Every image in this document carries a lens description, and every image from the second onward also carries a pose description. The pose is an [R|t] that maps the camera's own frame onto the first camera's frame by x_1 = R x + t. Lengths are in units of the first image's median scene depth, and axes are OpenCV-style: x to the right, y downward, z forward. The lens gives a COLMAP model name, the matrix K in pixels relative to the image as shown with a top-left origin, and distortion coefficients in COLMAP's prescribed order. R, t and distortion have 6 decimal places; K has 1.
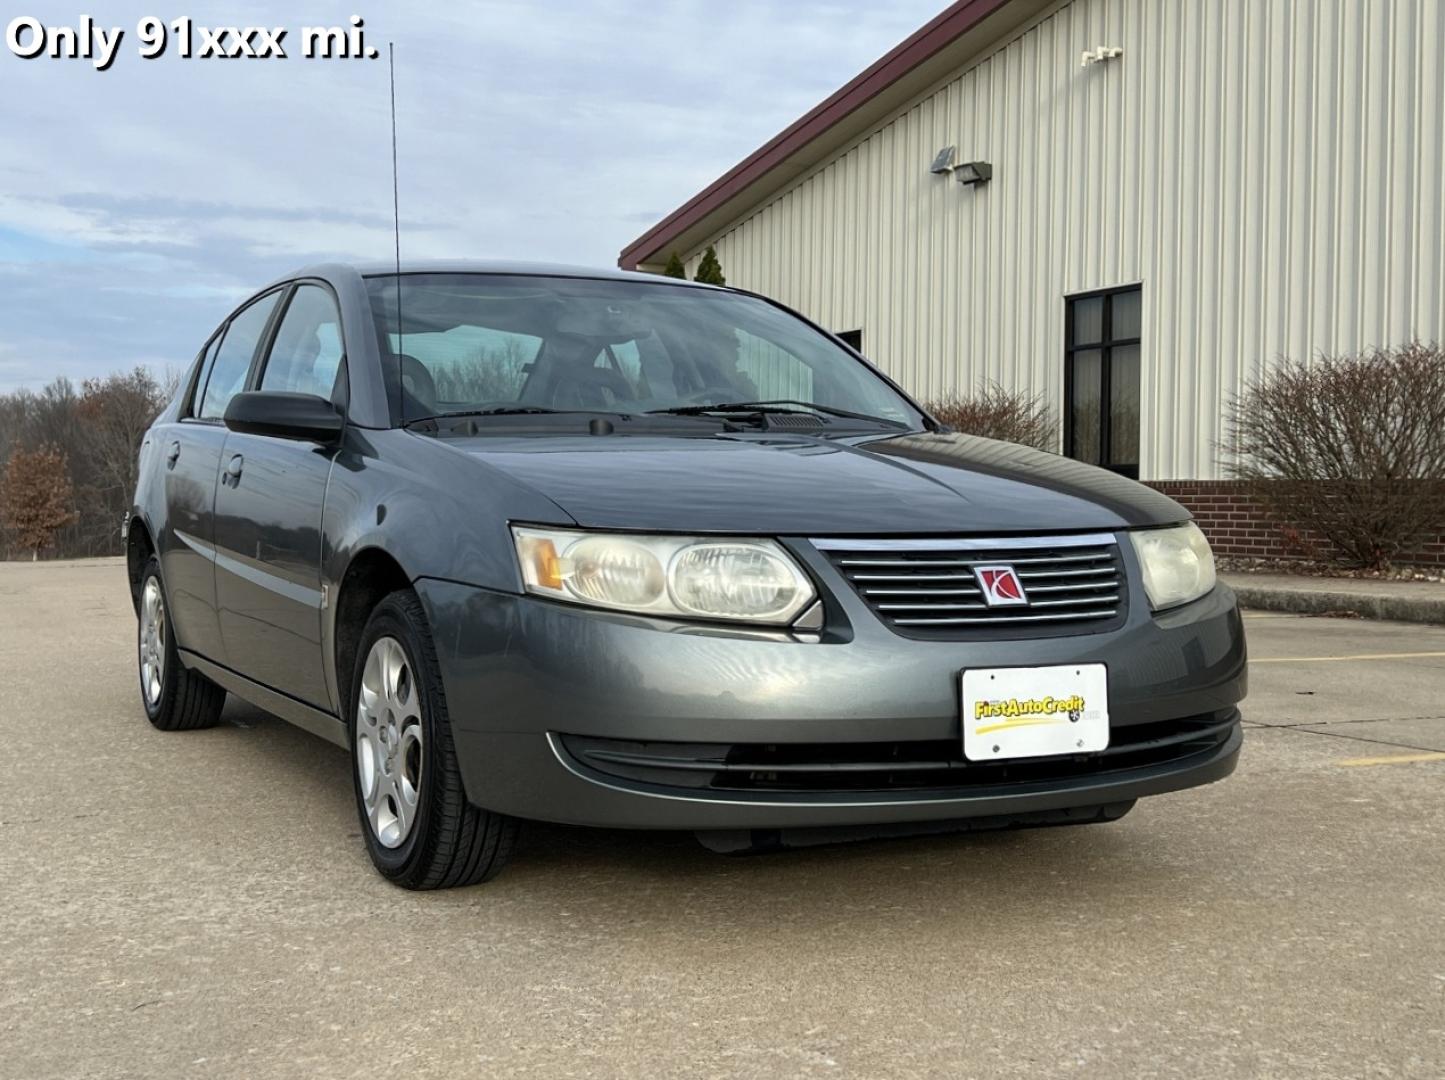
lens RADIAL K [[1783.0, 0, 715.7], [0, 1783.0, 525.4], [0, 0, 1]] dist [0.075948, 0.000000]
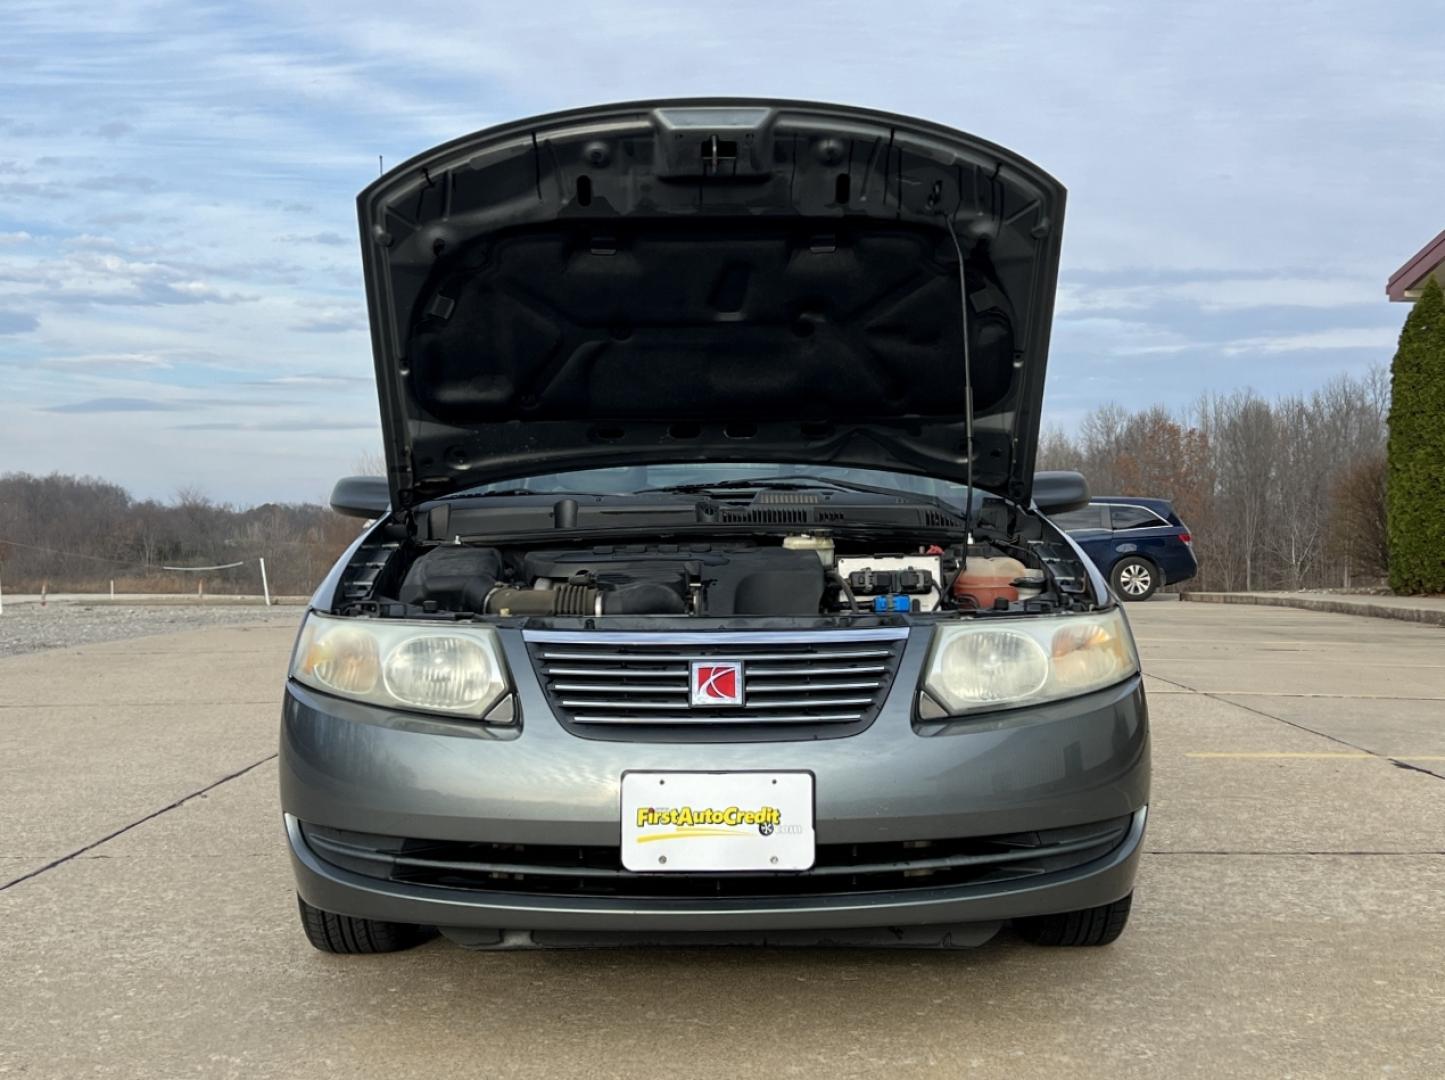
lens RADIAL K [[1783.0, 0, 706.8], [0, 1783.0, 502.2], [0, 0, 1]] dist [0.075948, 0.000000]
pose [[0.895011, -0.011510, -0.445896, 0.579344], [-0.005158, 0.999333, -0.036148, -0.027805], [0.446015, 0.034653, 0.894355, 0.158683]]
